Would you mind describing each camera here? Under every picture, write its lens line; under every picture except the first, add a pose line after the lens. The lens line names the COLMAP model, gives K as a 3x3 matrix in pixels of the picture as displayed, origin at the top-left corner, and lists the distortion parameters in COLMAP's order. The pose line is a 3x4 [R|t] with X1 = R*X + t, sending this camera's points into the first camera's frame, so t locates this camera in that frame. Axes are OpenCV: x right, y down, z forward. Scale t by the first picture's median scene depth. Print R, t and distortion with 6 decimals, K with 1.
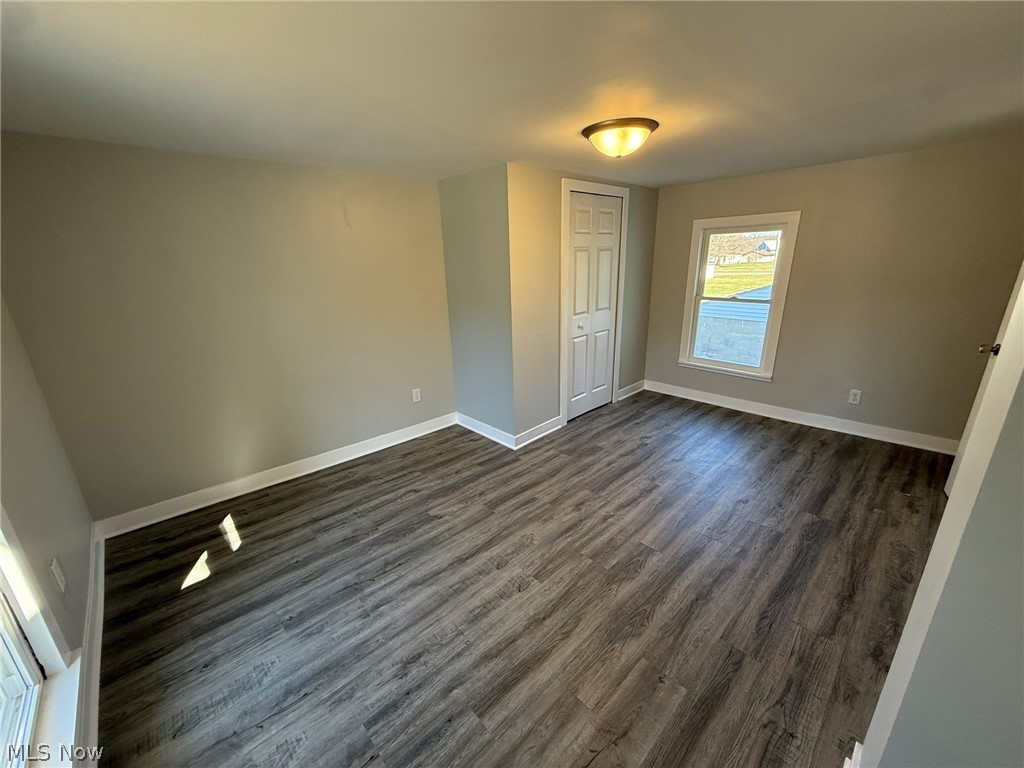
lens RADIAL K [[408.0, 0, 510.4], [0, 408.0, 383.4], [0, 0, 1]] dist [-0.001176, -0.000008]
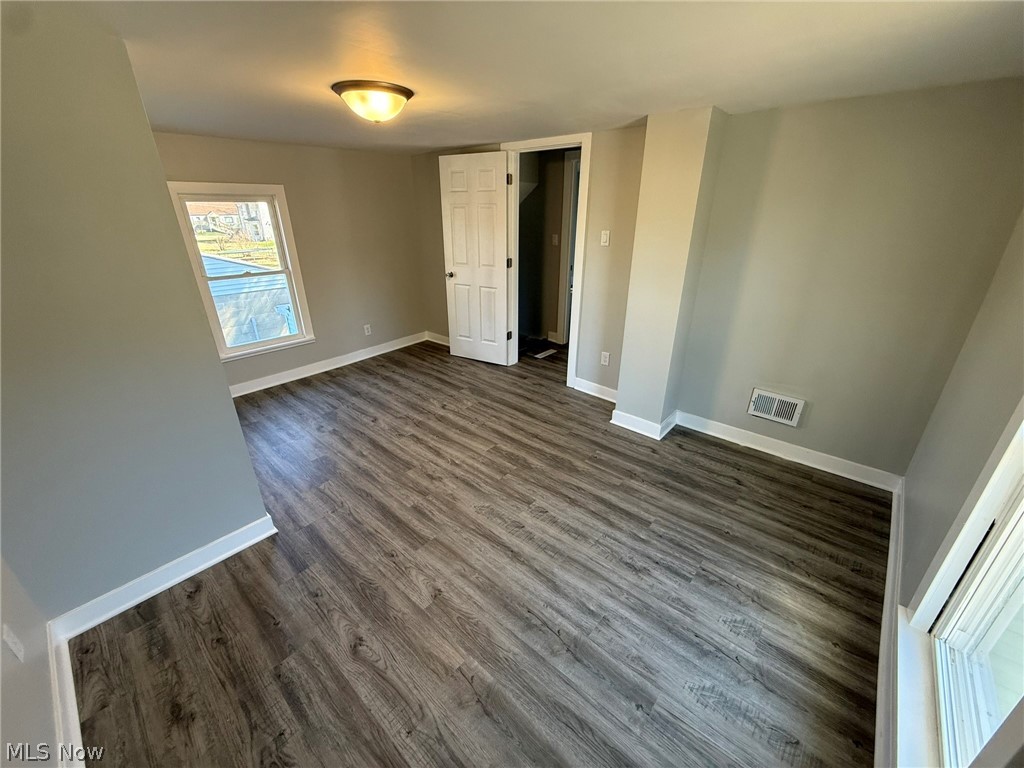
lens RADIAL K [[408.0, 0, 510.4], [0, 408.0, 383.4], [0, 0, 1]] dist [-0.001176, -0.000008]
pose [[-0.096897, -0.363106, 0.926696, -0.887286], [0.303559, 0.875933, 0.374957, -0.288343], [-0.947873, 0.317639, 0.025348, 0.891864]]
